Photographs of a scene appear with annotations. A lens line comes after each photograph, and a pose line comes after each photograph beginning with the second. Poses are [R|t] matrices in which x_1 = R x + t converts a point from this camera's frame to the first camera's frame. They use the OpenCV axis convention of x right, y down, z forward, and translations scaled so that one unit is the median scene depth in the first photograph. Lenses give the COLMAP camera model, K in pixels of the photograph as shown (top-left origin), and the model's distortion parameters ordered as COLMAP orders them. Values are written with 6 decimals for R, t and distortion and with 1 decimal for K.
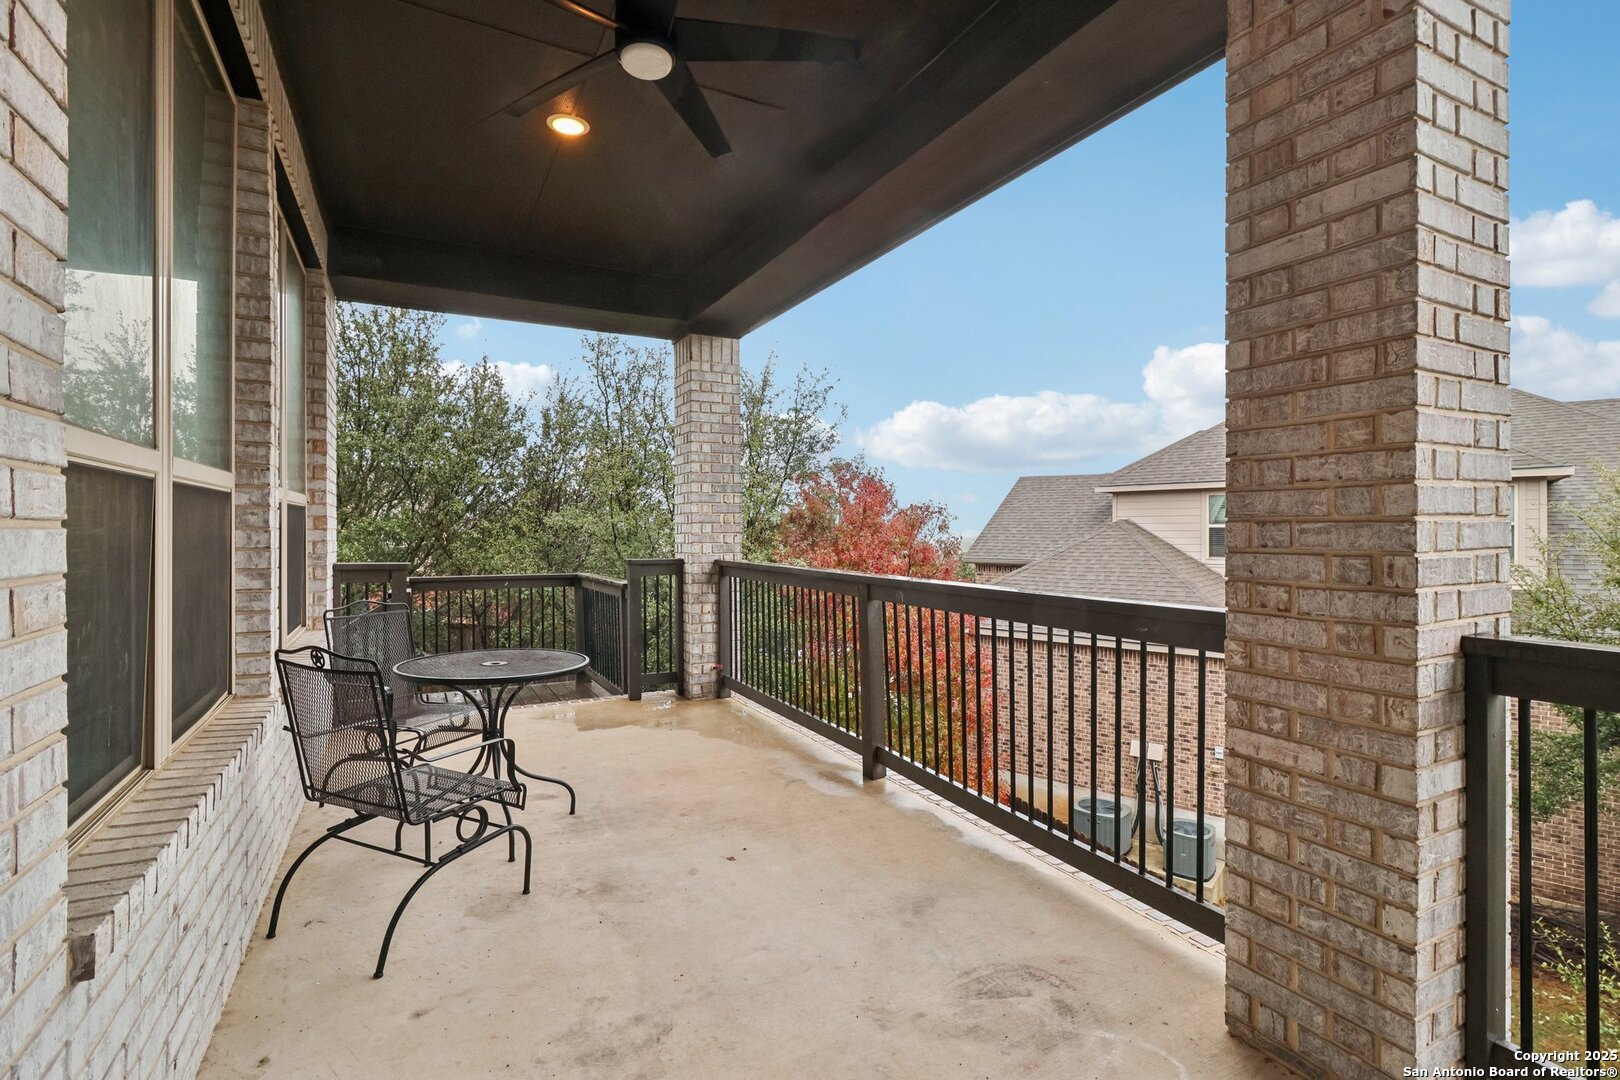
lens RADIAL K [[757.8, 0, 804.8], [0, 757.8, 526.0], [0, 0, 1]] dist [0.000521, -0.000190]
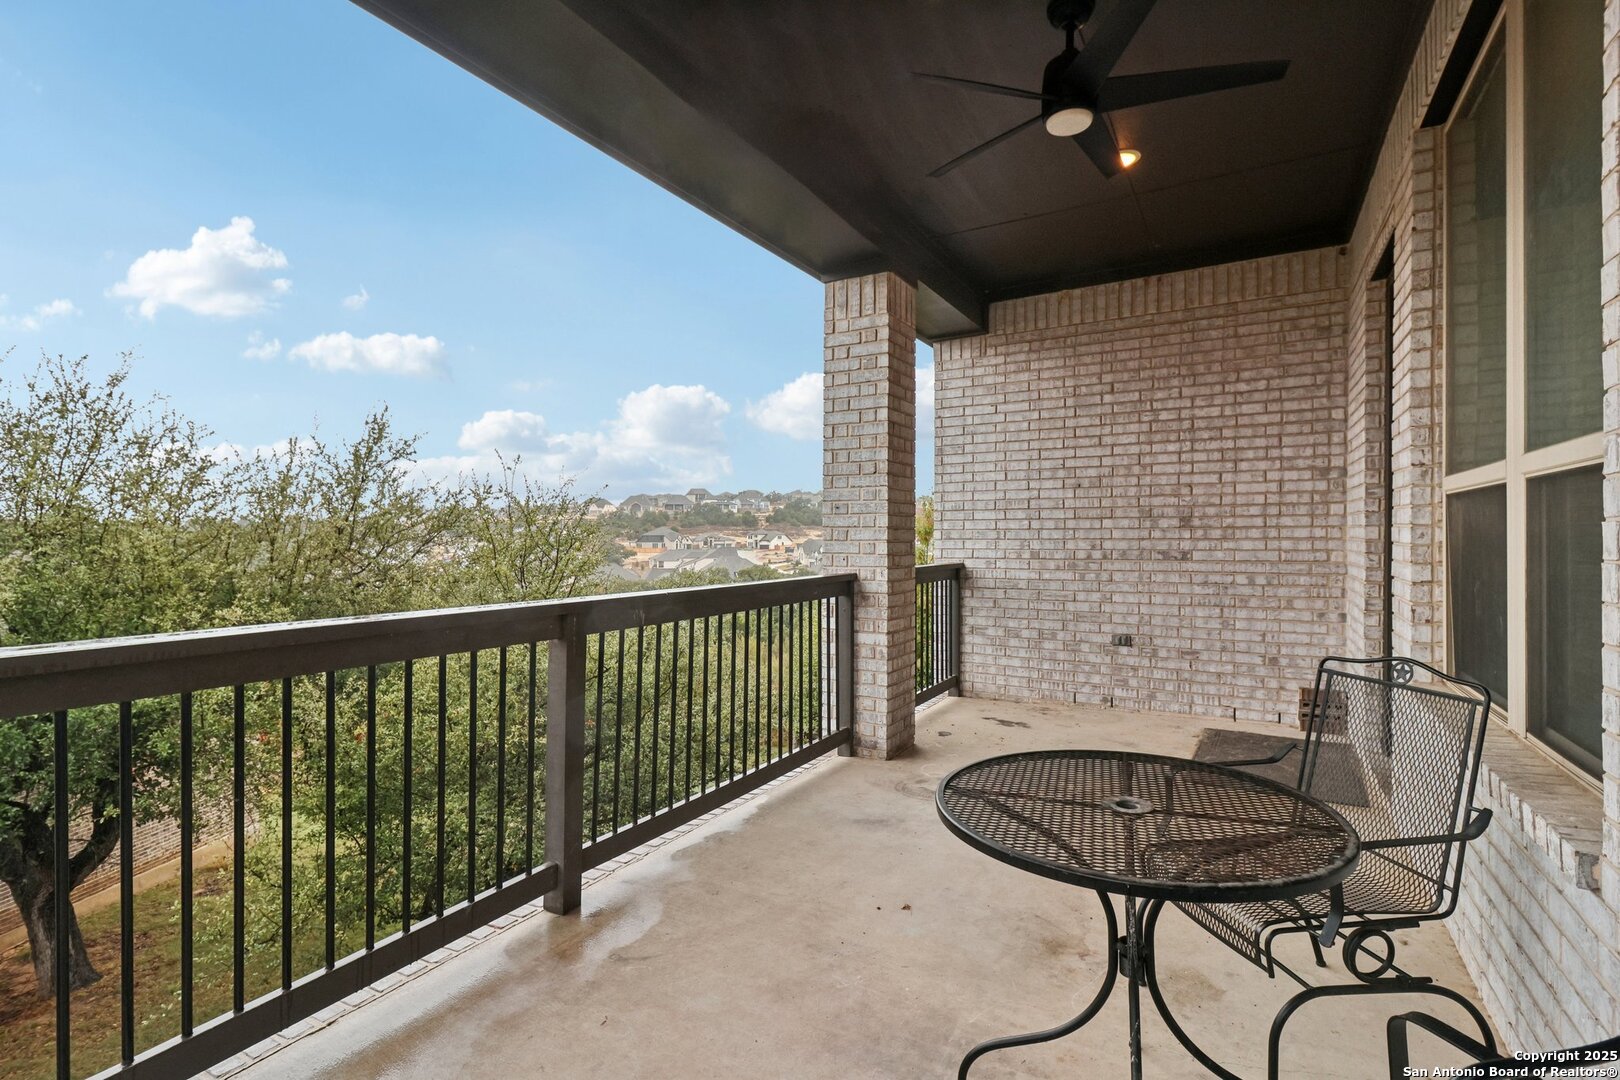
lens RADIAL K [[757.8, 0, 801.7], [0, 757.8, 537.5], [0, 0, 1]] dist [0.000521, -0.000190]
pose [[-0.532099, 0.000021, 0.846682, -0.682026], [0.003579, 0.999991, 0.002224, 0.008468], [-0.846674, 0.004214, -0.532094, 1.382087]]
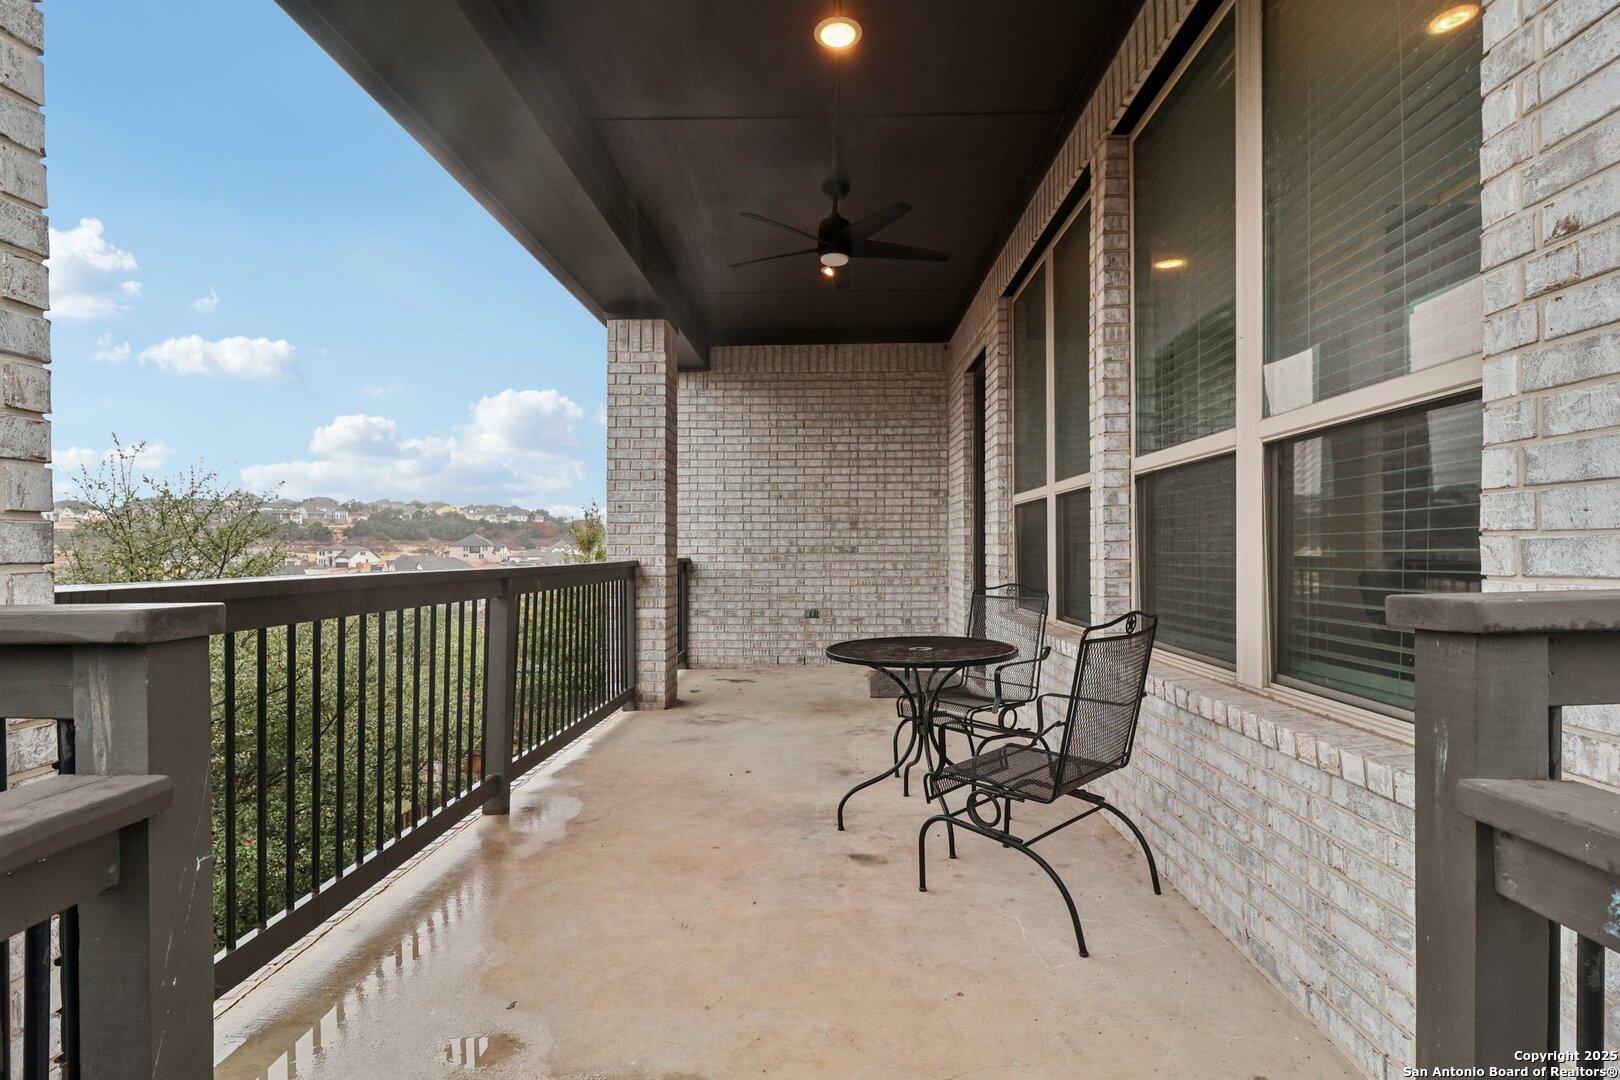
lens RADIAL K [[757.8, 0, 817.8], [0, 757.8, 546.7], [0, 0, 1]] dist [0.000521, -0.000190]
pose [[-0.877678, 0.005700, 0.479217, -0.727761], [0.004409, 0.999983, -0.003818, 0.052439], [-0.479231, -0.001238, -0.877688, 1.838907]]
